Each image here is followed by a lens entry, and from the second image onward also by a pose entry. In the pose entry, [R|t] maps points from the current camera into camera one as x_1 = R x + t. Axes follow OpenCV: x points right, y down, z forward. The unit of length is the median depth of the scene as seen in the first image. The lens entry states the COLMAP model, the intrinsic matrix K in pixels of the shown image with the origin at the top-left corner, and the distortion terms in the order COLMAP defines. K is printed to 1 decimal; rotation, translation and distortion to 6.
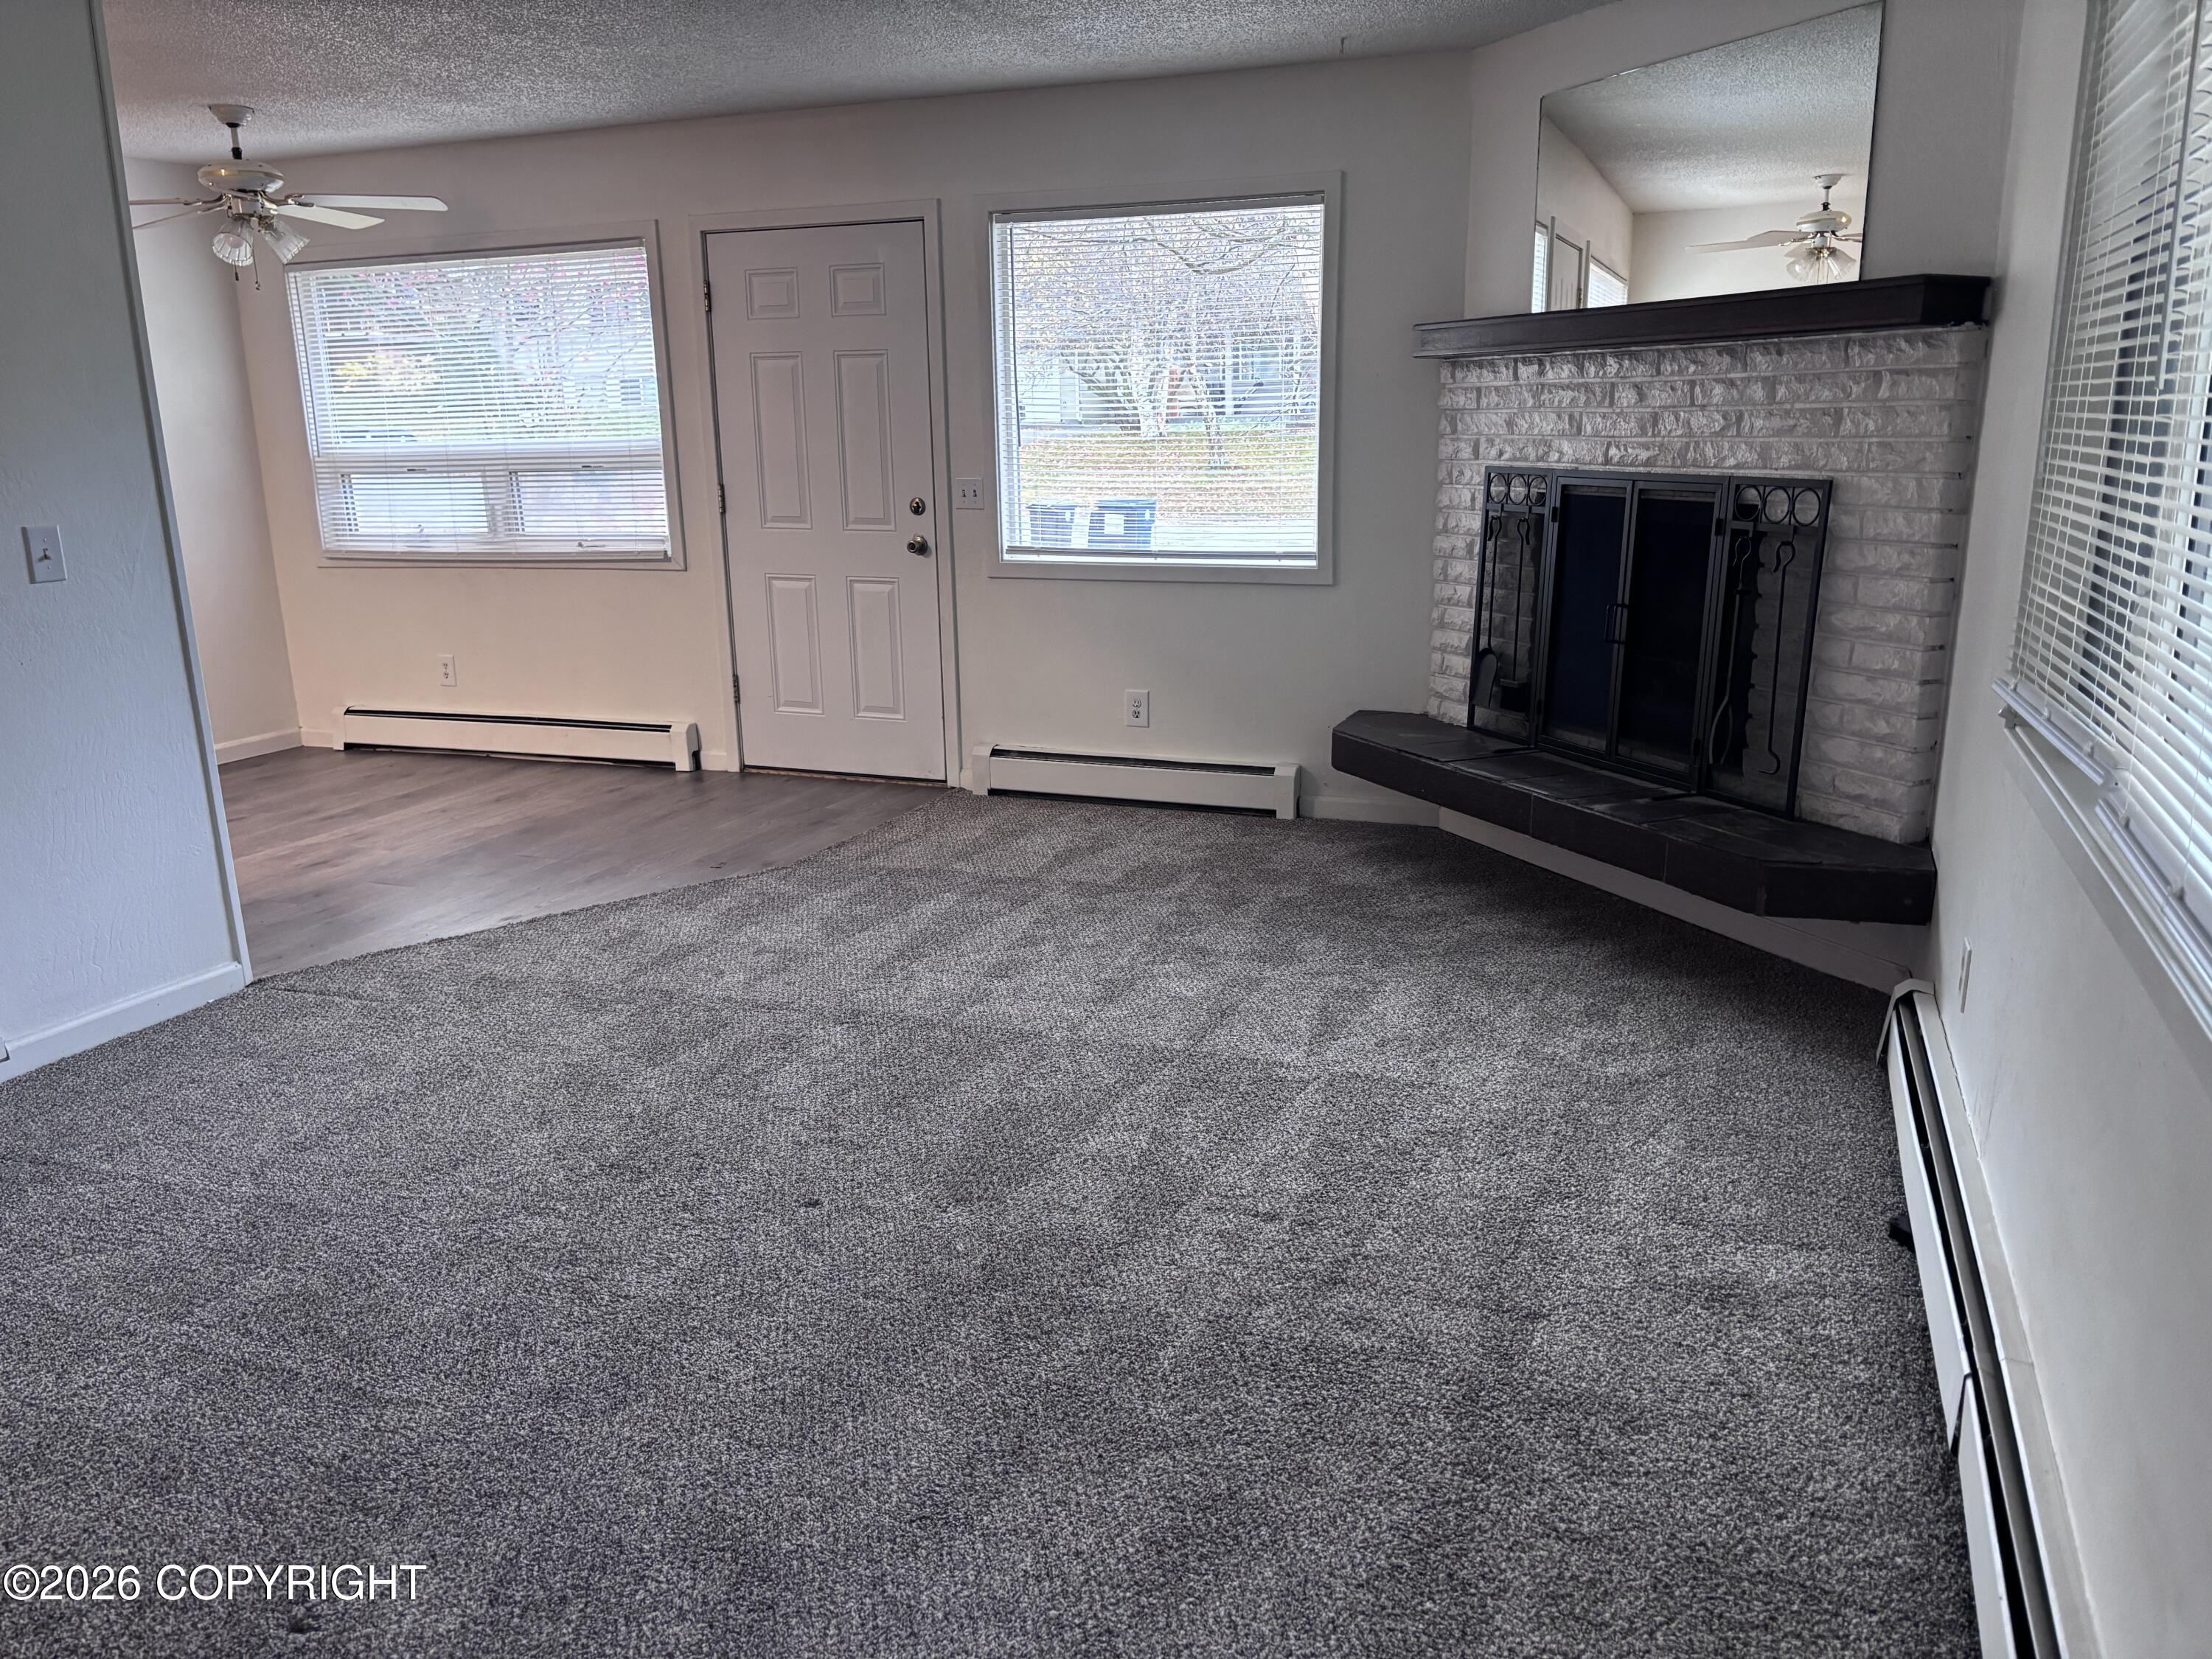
lens RADIAL K [[1628.1, 0, 1101.6], [0, 1628.1, 843.6], [0, 0, 1]] dist [0.009754, -0.001182]
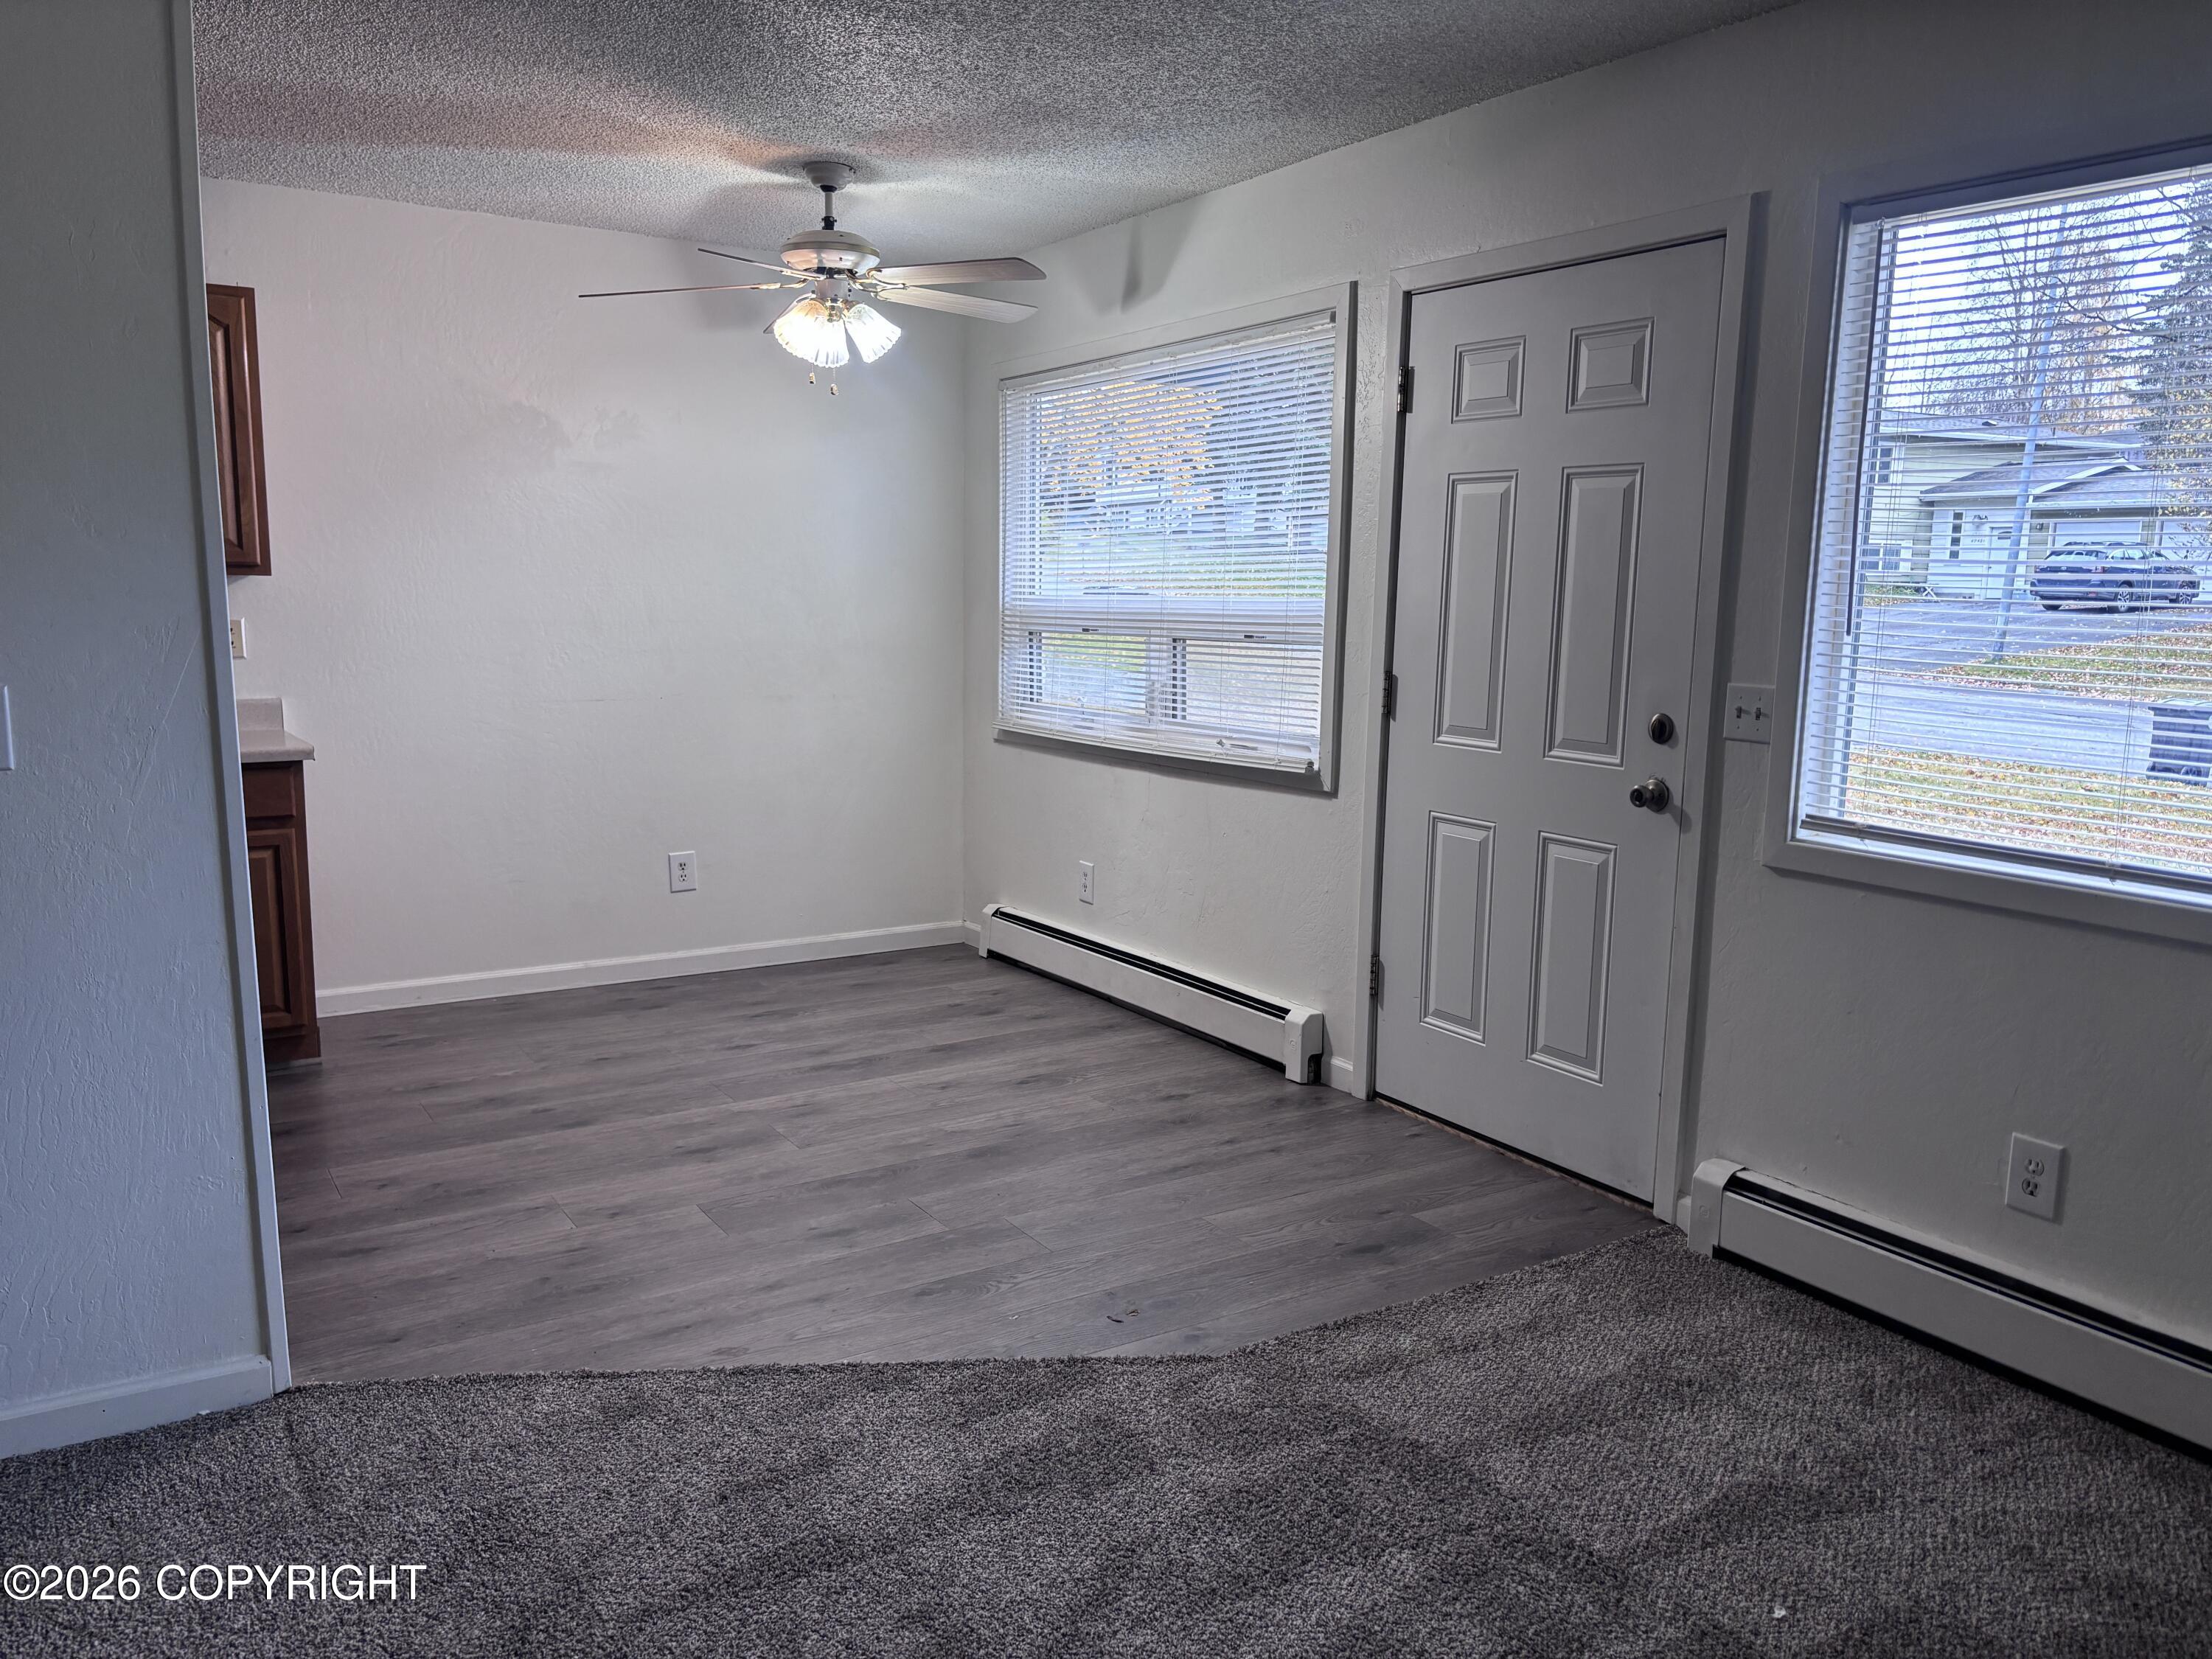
lens RADIAL K [[1628.1, 0, 1101.6], [0, 1628.1, 843.6], [0, 0, 1]] dist [0.009754, -0.001182]
pose [[0.803211, 0.117692, -0.583953, 0.070782], [-0.172100, 0.984333, -0.038333, -0.113584], [0.570293, 0.131287, 0.810882, 0.436420]]
